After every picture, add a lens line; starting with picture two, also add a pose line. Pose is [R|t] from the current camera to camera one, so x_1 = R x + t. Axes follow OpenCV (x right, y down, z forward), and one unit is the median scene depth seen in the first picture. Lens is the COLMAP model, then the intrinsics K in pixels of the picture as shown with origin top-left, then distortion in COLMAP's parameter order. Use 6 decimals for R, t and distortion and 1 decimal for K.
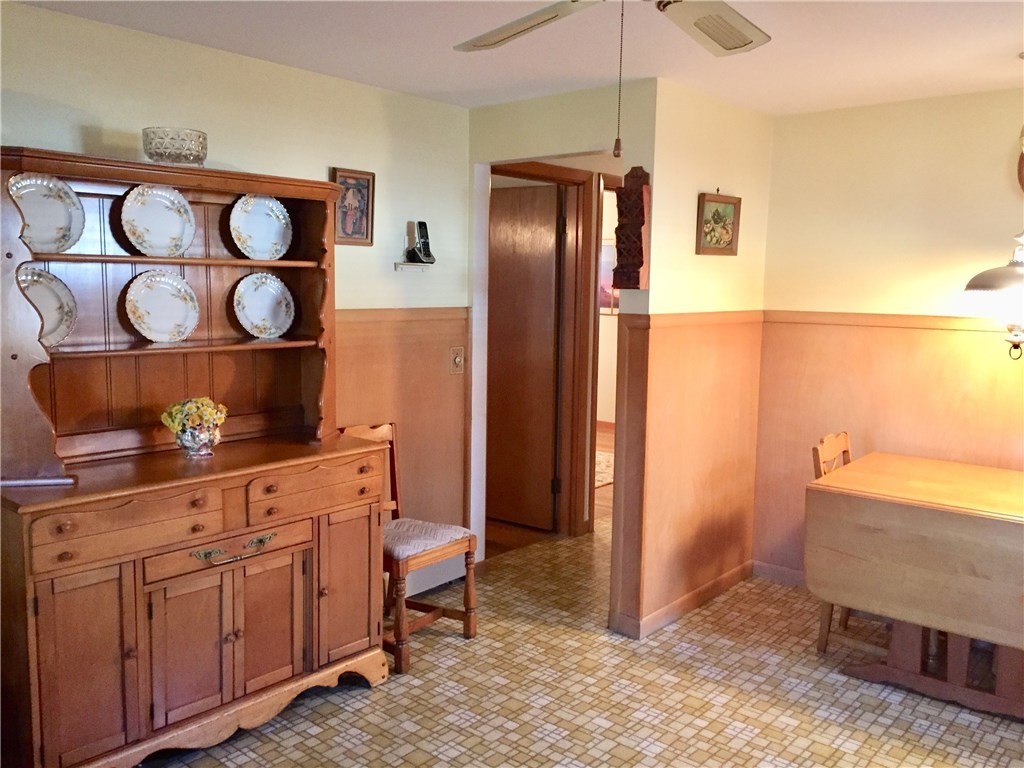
lens RADIAL K [[887.3, 0, 512.0], [0, 887.3, 384.0], [0, 0, 1]] dist [0.112073, -0.135697]
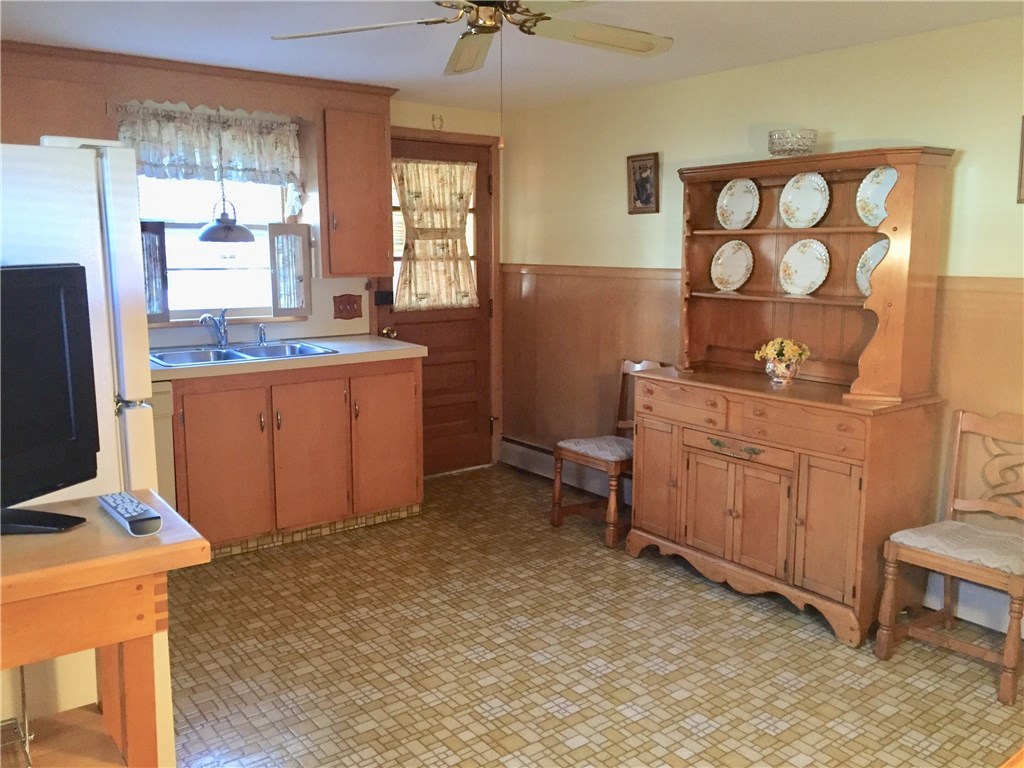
lens RADIAL K [[887.3, 0, 512.0], [0, 887.3, 384.0], [0, 0, 1]] dist [0.112073, -0.135697]
pose [[-0.223698, 0.137451, -0.964918, 0.960808], [-0.121999, 0.978271, 0.167637, -0.085506], [0.966993, 0.155219, -0.202068, 0.868883]]
